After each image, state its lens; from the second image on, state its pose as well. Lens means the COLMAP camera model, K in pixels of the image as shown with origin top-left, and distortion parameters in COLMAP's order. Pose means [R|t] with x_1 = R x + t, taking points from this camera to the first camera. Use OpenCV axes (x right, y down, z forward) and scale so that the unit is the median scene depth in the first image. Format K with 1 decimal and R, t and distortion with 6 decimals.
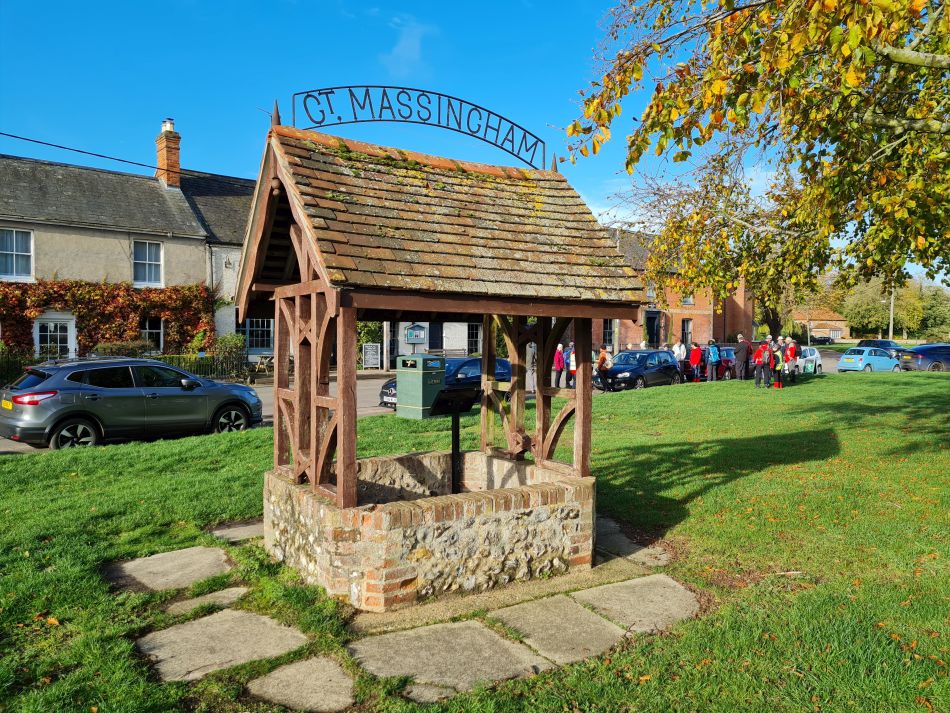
lens RADIAL K [[729.2, 0, 475.0], [0, 729.2, 356.5], [0, 0, 1]] dist [0.055794, -0.003769]
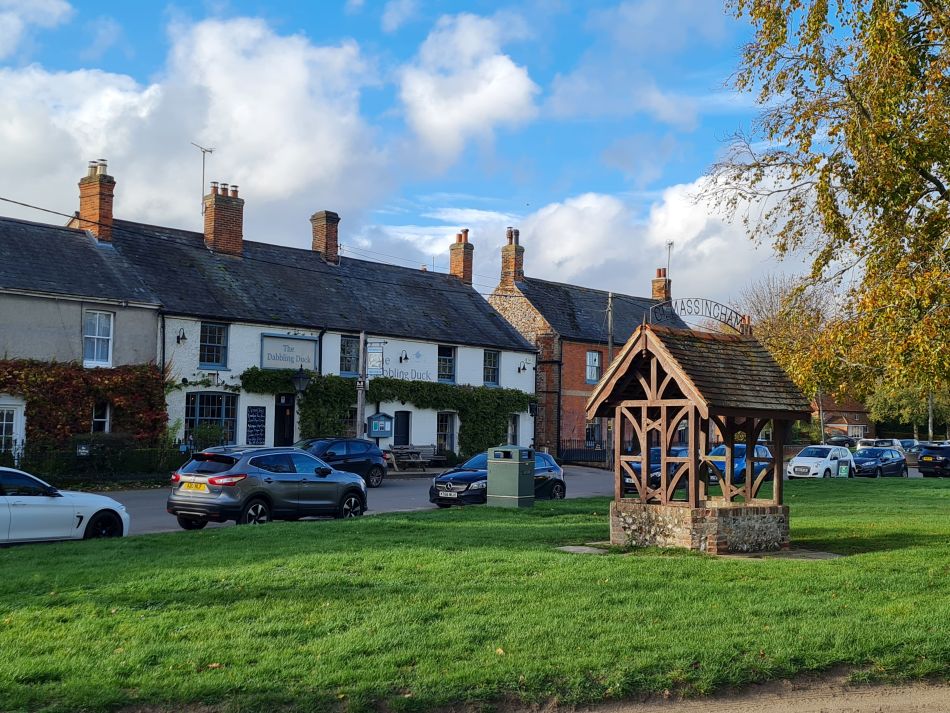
lens RADIAL K [[1228.8, 0, 475.0], [0, 1228.8, 356.5], [0, 0, 1]] dist [0.014982, 0.023334]
pose [[0.987643, 0.018522, 0.155619, -0.222488], [-0.004752, 0.996074, -0.088396, 0.013842], [-0.156645, 0.086565, 0.983854, -0.398445]]
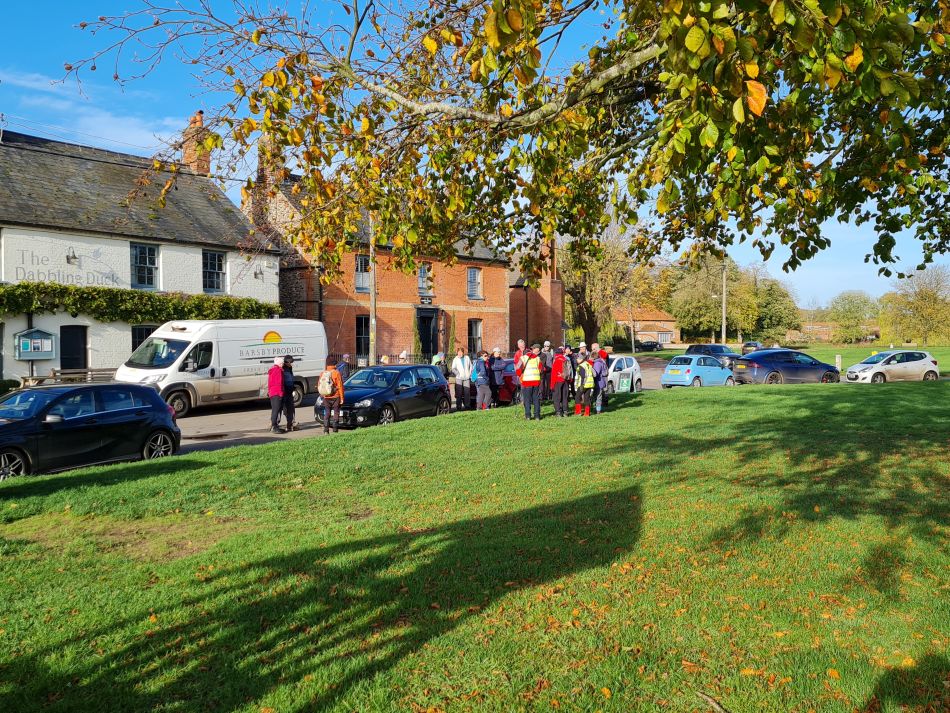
lens RADIAL K [[992.3, 0, 475.0], [0, 992.3, 356.5], [0, 0, 1]] dist [0.121033, 0.003433]
pose [[0.964764, -0.015793, 0.262642, 0.060255], [0.019809, 0.999724, -0.012650, -0.003617], [-0.262370, 0.017407, 0.964810, 0.097594]]
